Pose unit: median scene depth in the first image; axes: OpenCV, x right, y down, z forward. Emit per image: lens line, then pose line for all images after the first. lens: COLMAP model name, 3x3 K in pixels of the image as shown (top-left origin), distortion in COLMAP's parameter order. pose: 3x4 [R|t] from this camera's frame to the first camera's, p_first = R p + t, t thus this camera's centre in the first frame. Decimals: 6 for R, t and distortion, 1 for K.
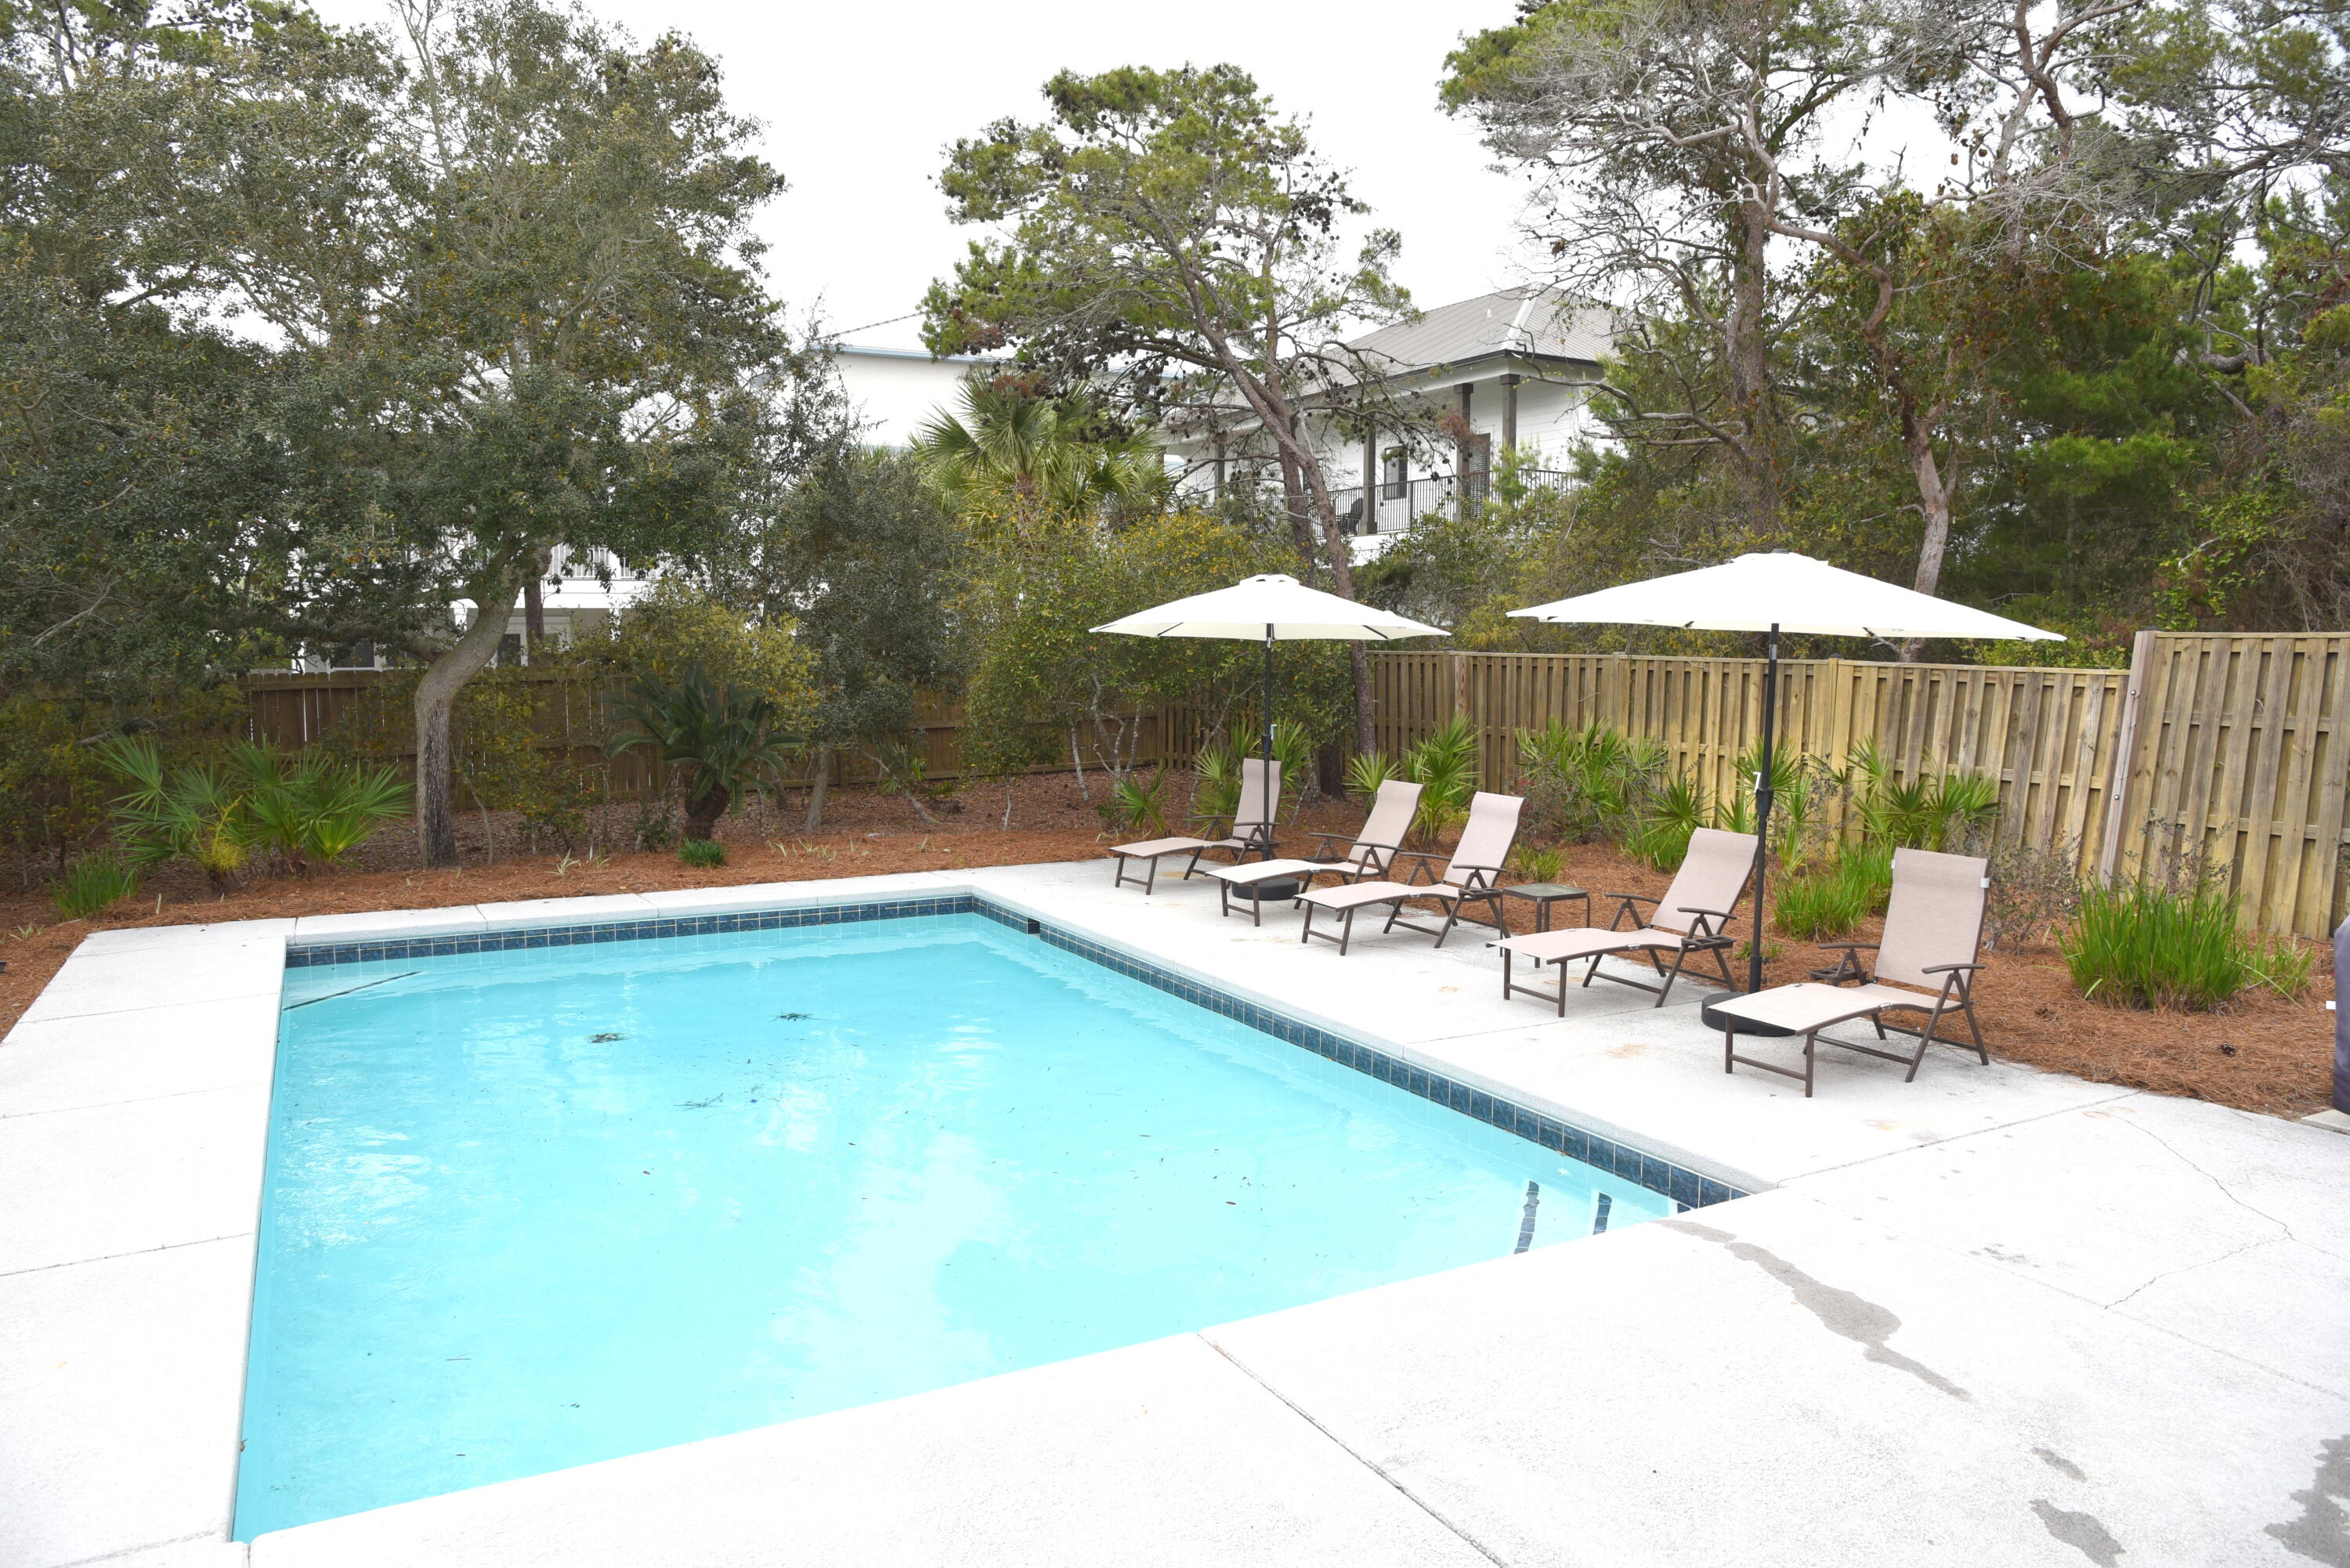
lens RADIAL K [[1680.5, 0, 1173.4], [0, 1680.5, 785.8], [0, 0, 1]] dist [-0.135054, 0.089033]
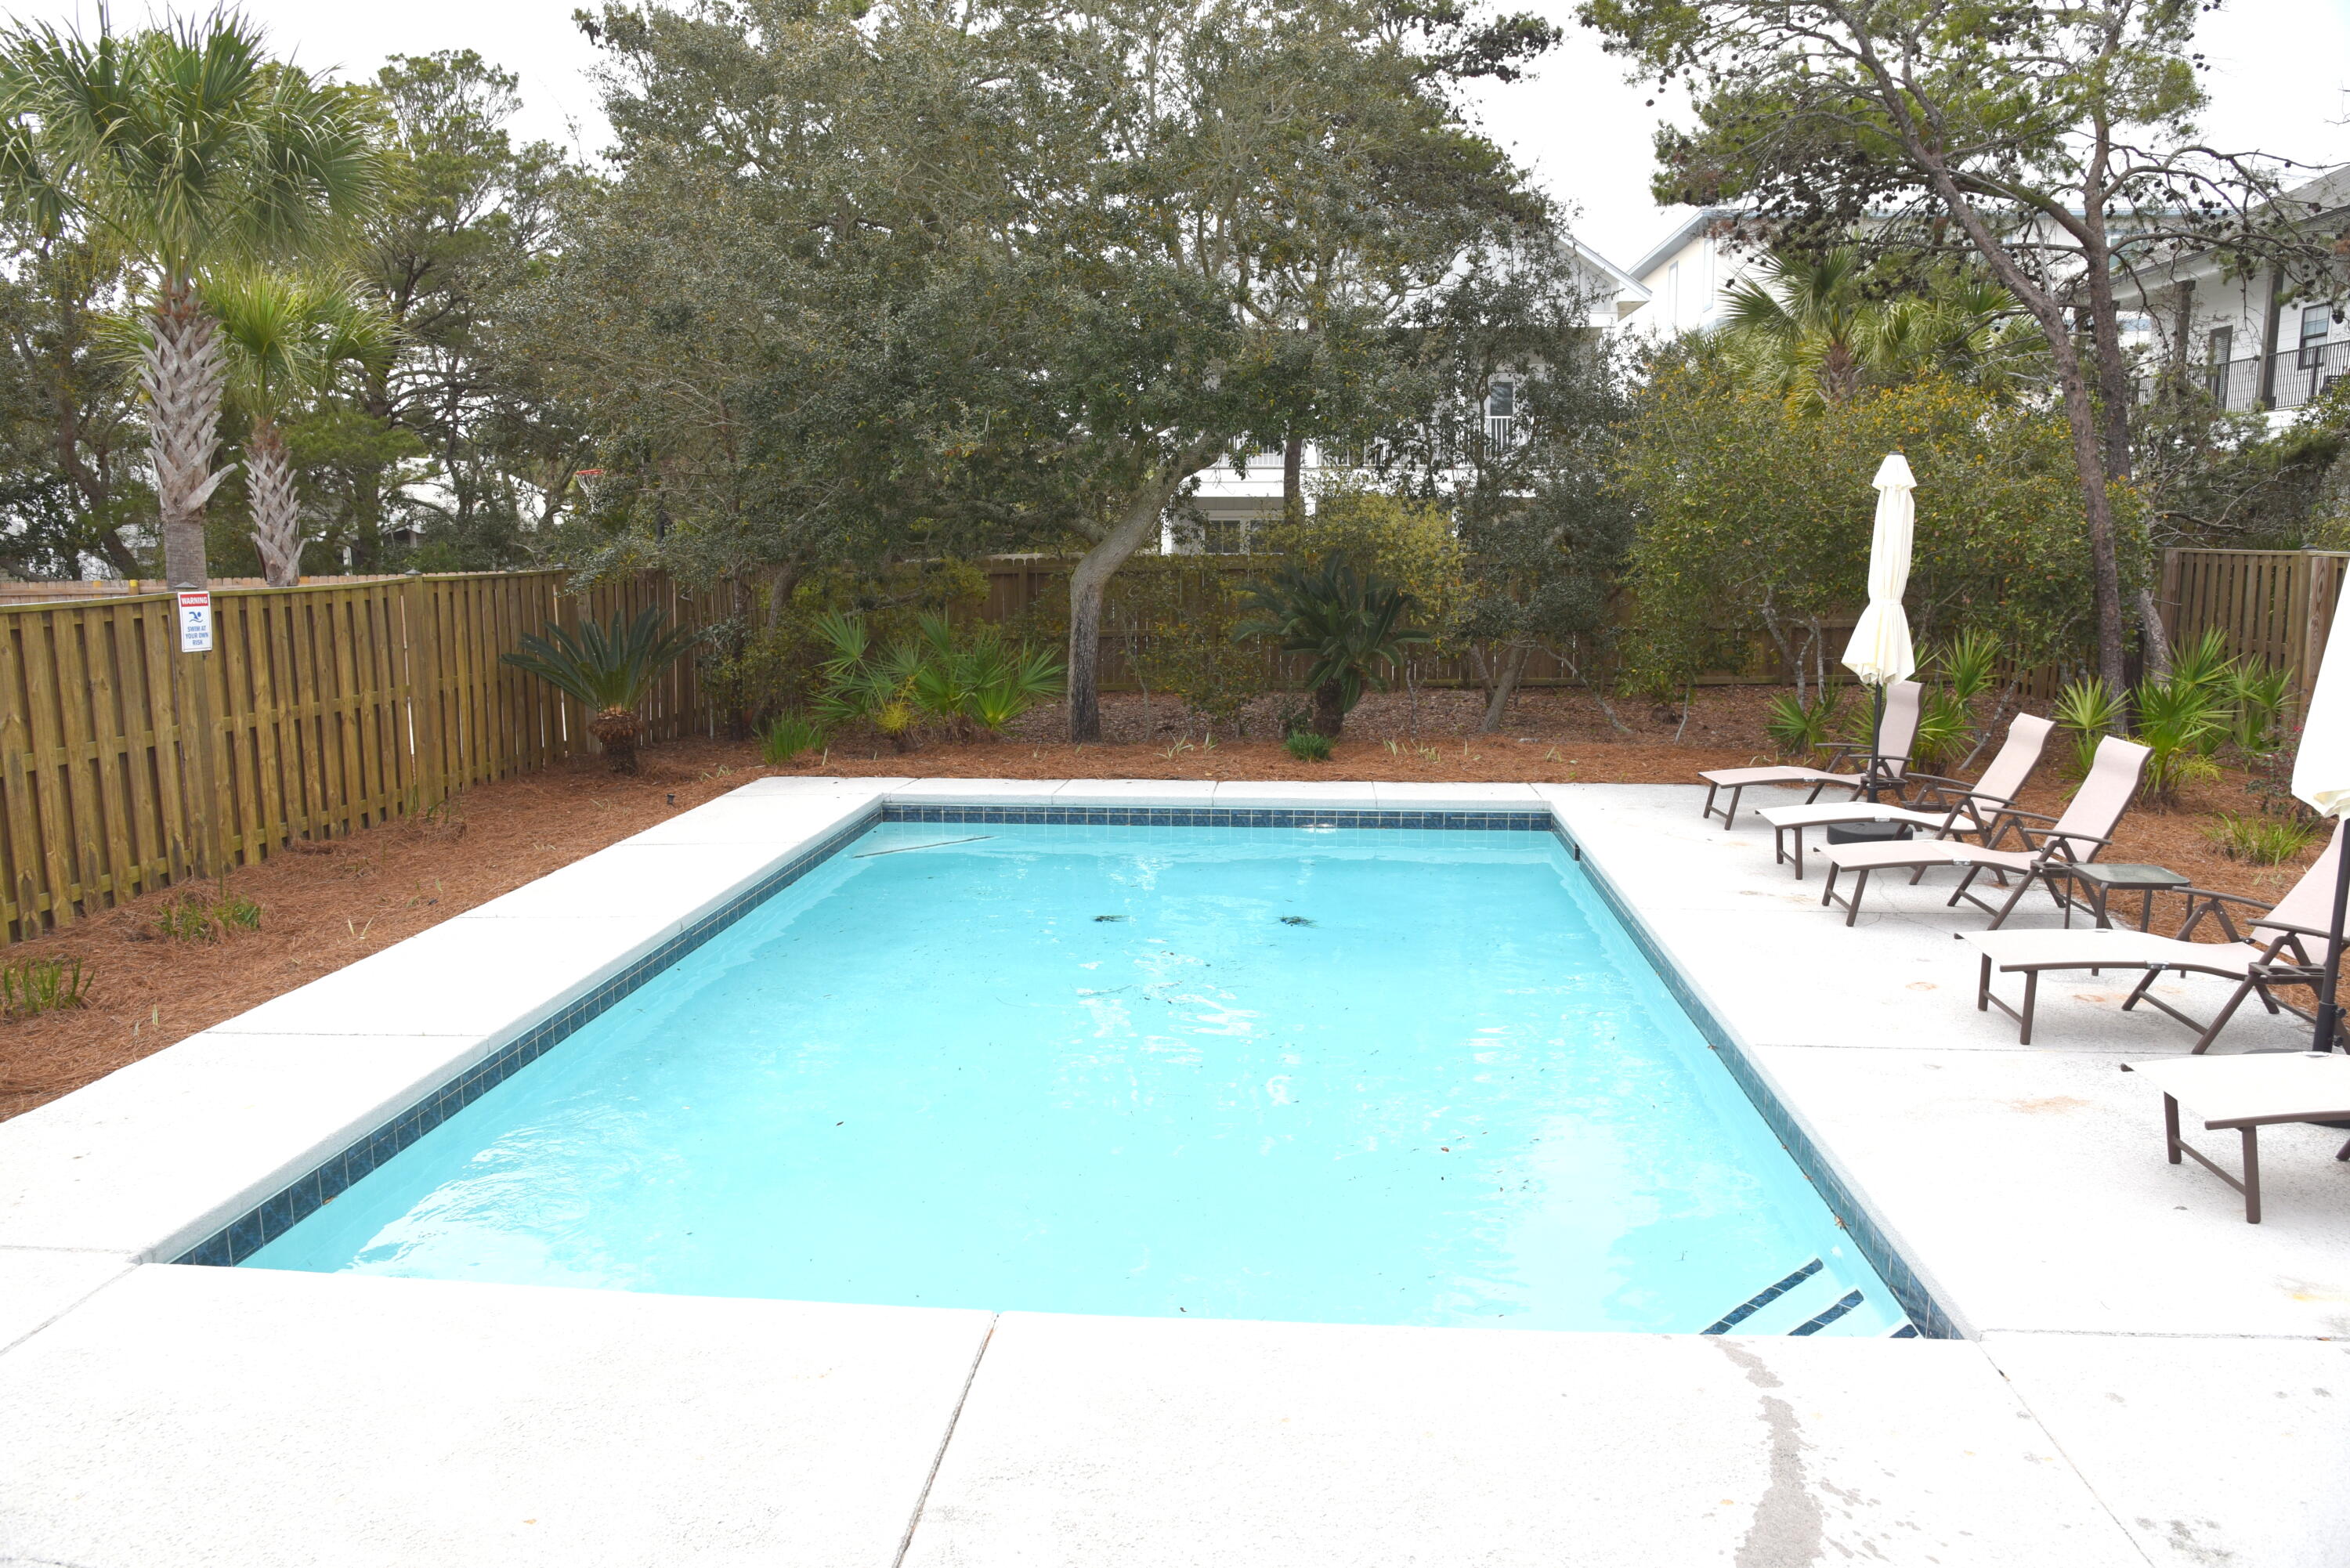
lens RADIAL K [[1696.8, 0, 1167.4], [0, 1696.8, 824.0], [0, 0, 1]] dist [-0.137042, 0.106104]
pose [[0.821083, 0.095008, -0.562846, 0.238063], [-0.046244, 0.993881, 0.100305, -0.011546], [0.568932, -0.056330, 0.820453, 0.133757]]
